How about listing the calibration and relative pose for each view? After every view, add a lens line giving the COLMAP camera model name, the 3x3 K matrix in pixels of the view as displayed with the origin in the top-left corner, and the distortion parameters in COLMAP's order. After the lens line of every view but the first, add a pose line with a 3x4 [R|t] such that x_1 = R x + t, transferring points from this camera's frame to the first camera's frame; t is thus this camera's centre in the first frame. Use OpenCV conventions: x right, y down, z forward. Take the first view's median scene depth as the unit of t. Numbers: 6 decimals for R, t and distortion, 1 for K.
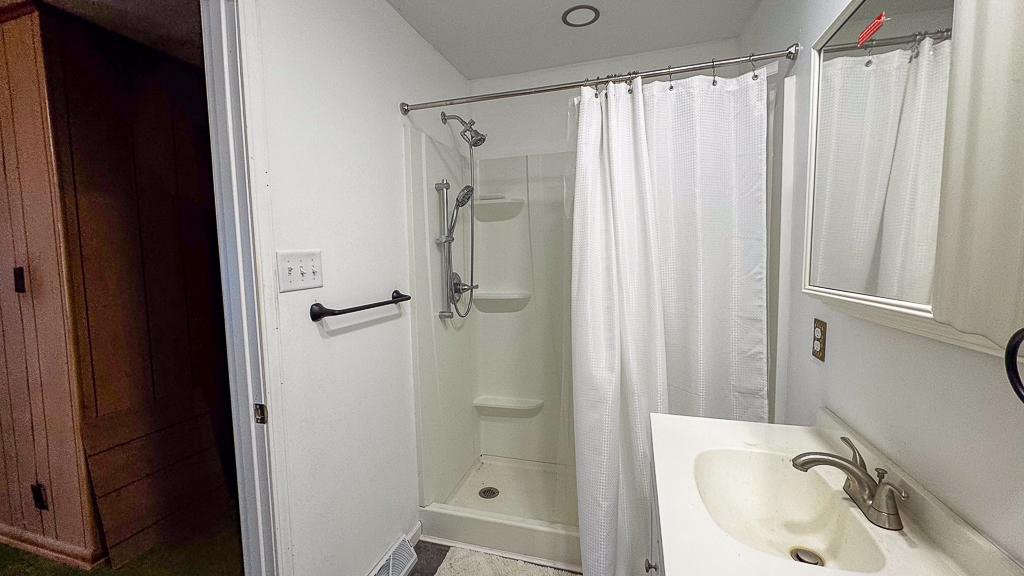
lens RADIAL K [[402.9, 0, 512.8], [0, 402.9, 288.0], [0, 0, 1]] dist [0.001266, 0.001066]
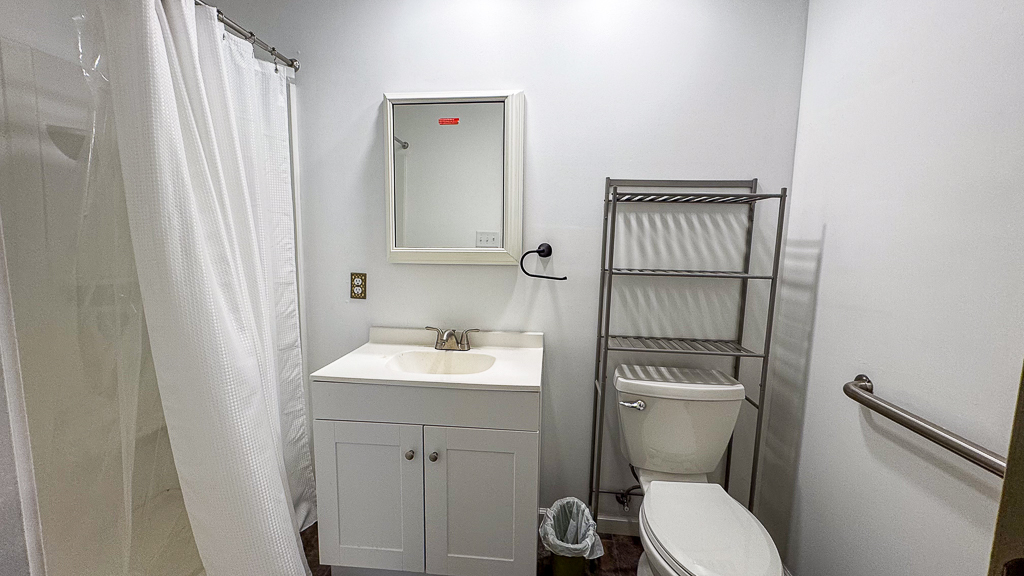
lens RADIAL K [[402.9, 0, 511.2], [0, 402.9, 287.6], [0, 0, 1]] dist [0.001266, 0.001066]
pose [[-0.180153, -0.101757, 0.978361, -0.704825], [0.066507, 0.991099, 0.115328, -0.001397], [-0.981388, 0.085844, -0.171782, 0.604131]]
